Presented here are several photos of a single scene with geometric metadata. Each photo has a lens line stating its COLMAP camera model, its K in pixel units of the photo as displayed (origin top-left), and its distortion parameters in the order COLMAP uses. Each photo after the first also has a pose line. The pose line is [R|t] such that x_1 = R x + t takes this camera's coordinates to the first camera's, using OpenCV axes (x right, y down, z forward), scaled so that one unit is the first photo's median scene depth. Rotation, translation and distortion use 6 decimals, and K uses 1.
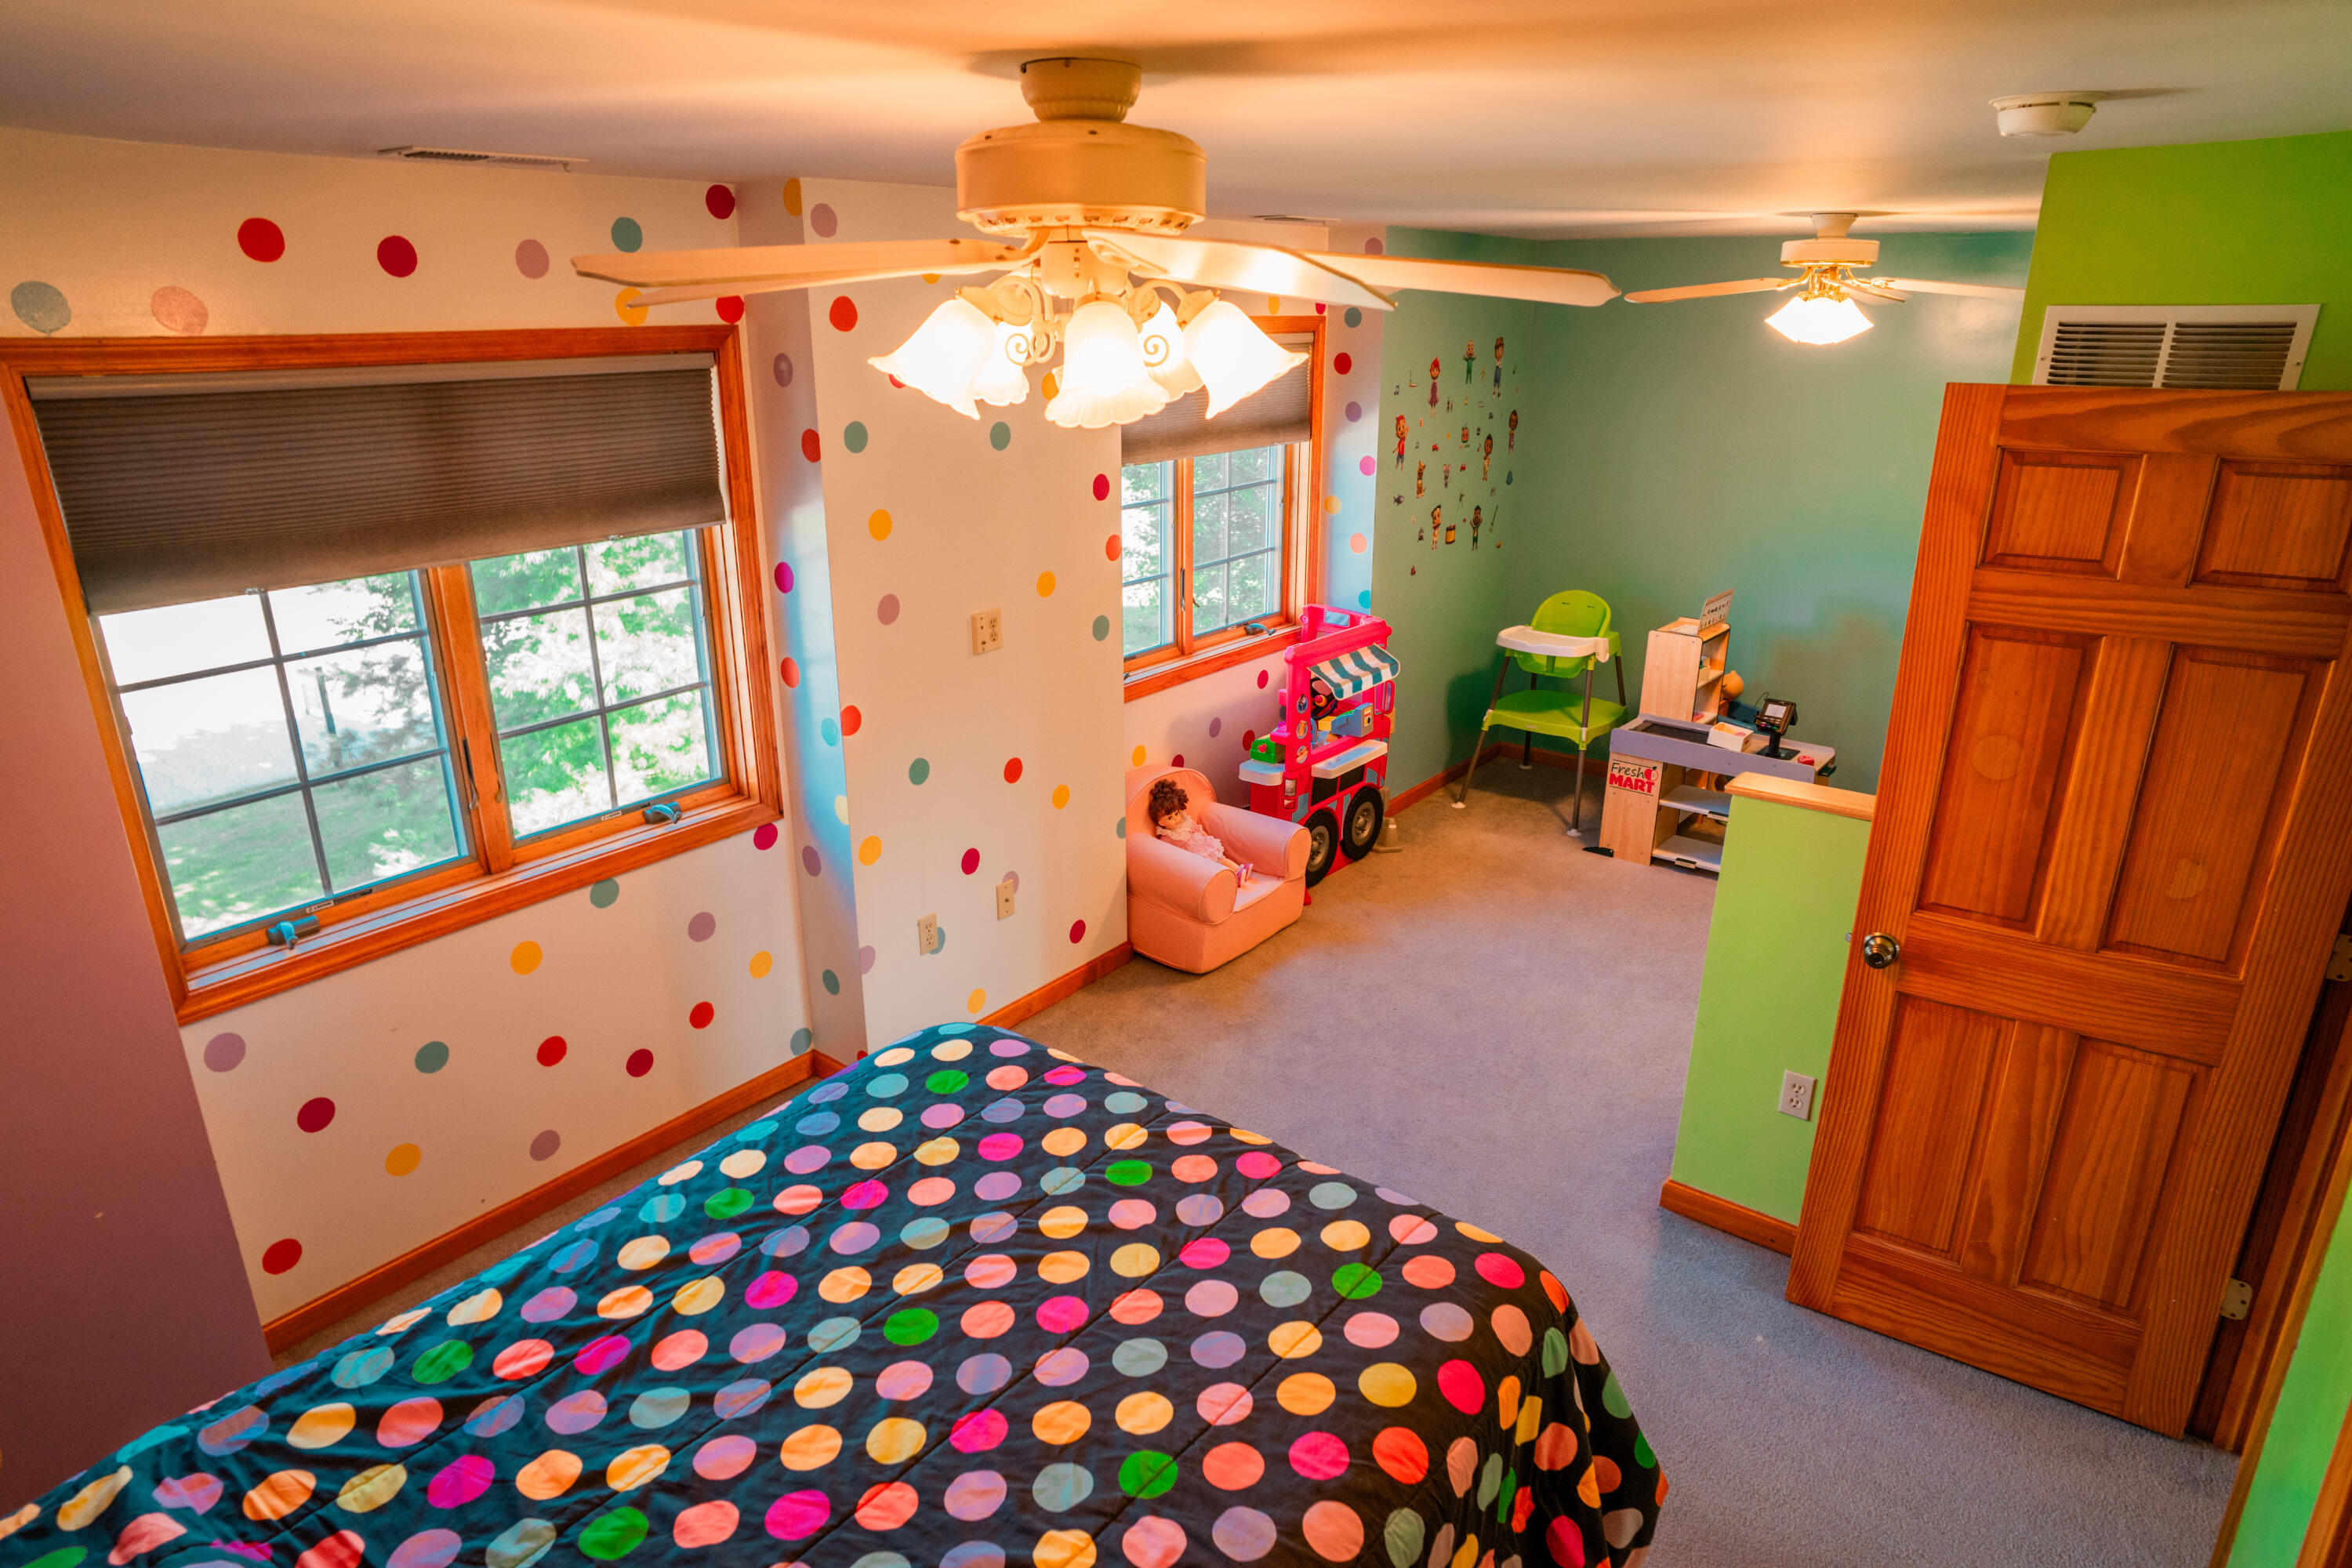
lens RADIAL K [[1399.3, 0, 1166.1], [0, 1399.3, 790.7], [0, 0, 1]] dist [-0.066645, 0.048453]
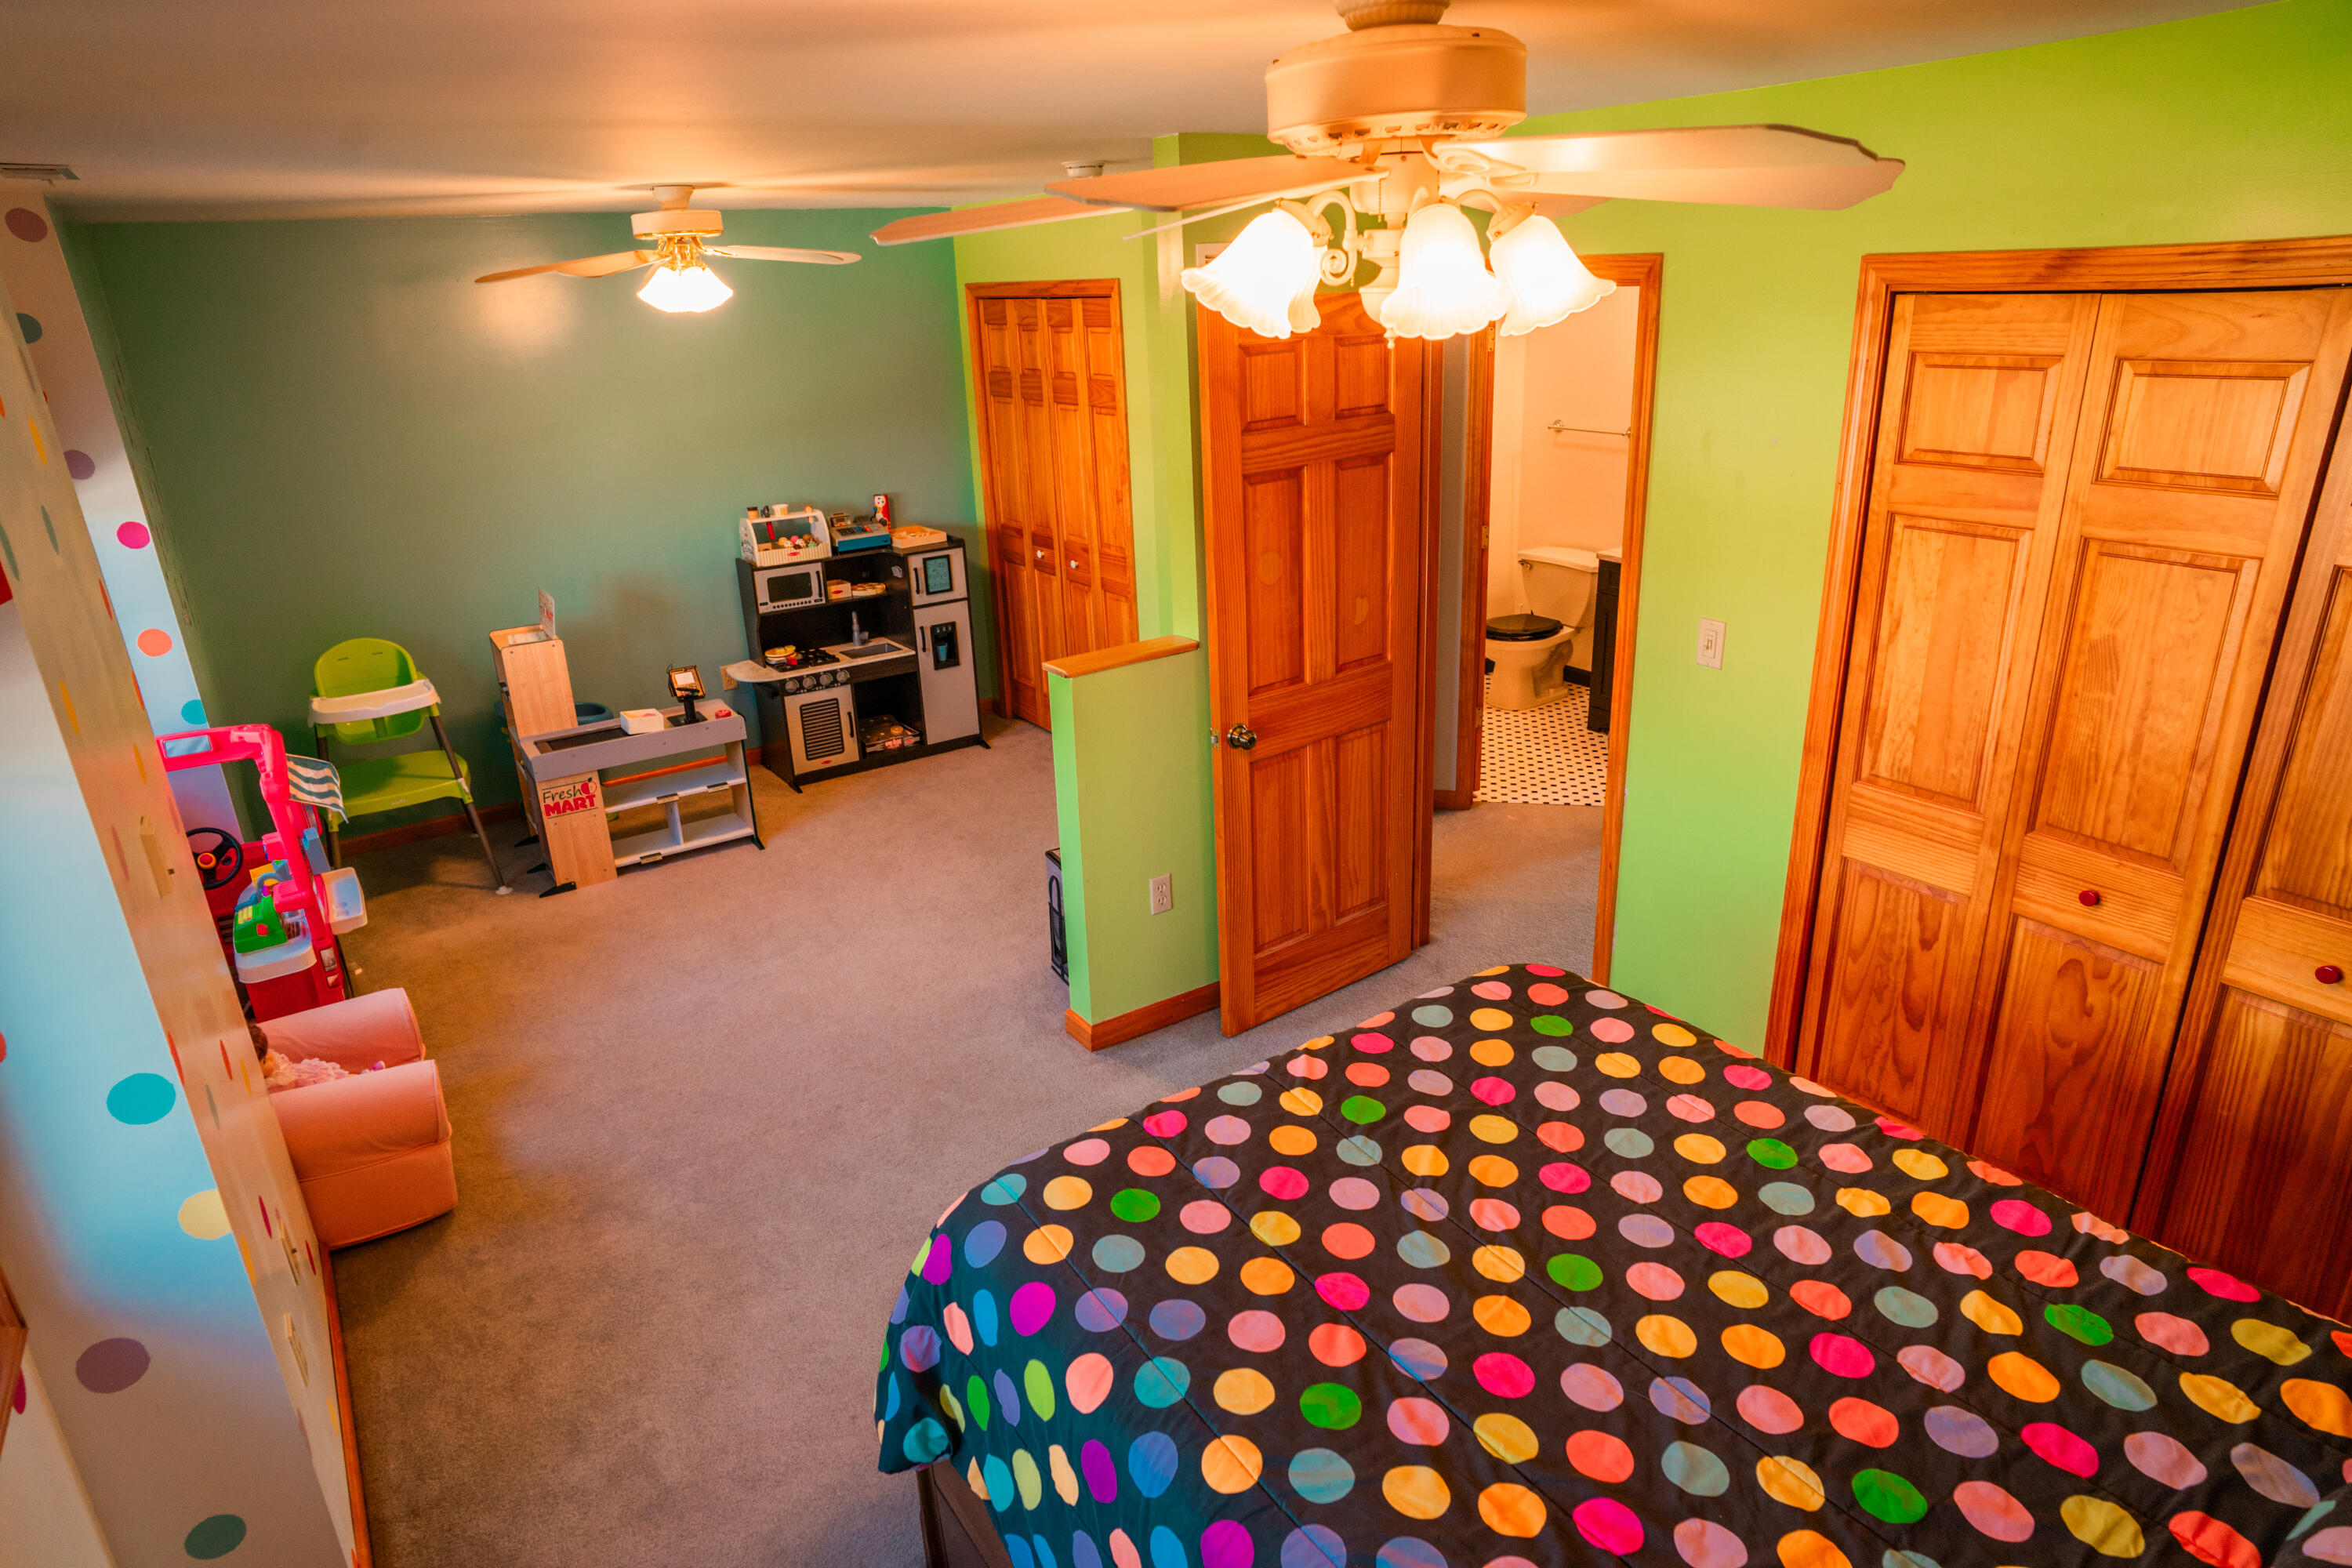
lens RADIAL K [[1399.3, 0, 1166.1], [0, 1399.3, 790.7], [0, 0, 1]] dist [-0.066645, 0.048453]
pose [[0.313768, -0.345458, 0.884425, -0.635410], [0.353827, 0.906915, 0.228715, -0.152326], [-0.881110, 0.241170, 0.406794, 0.485450]]
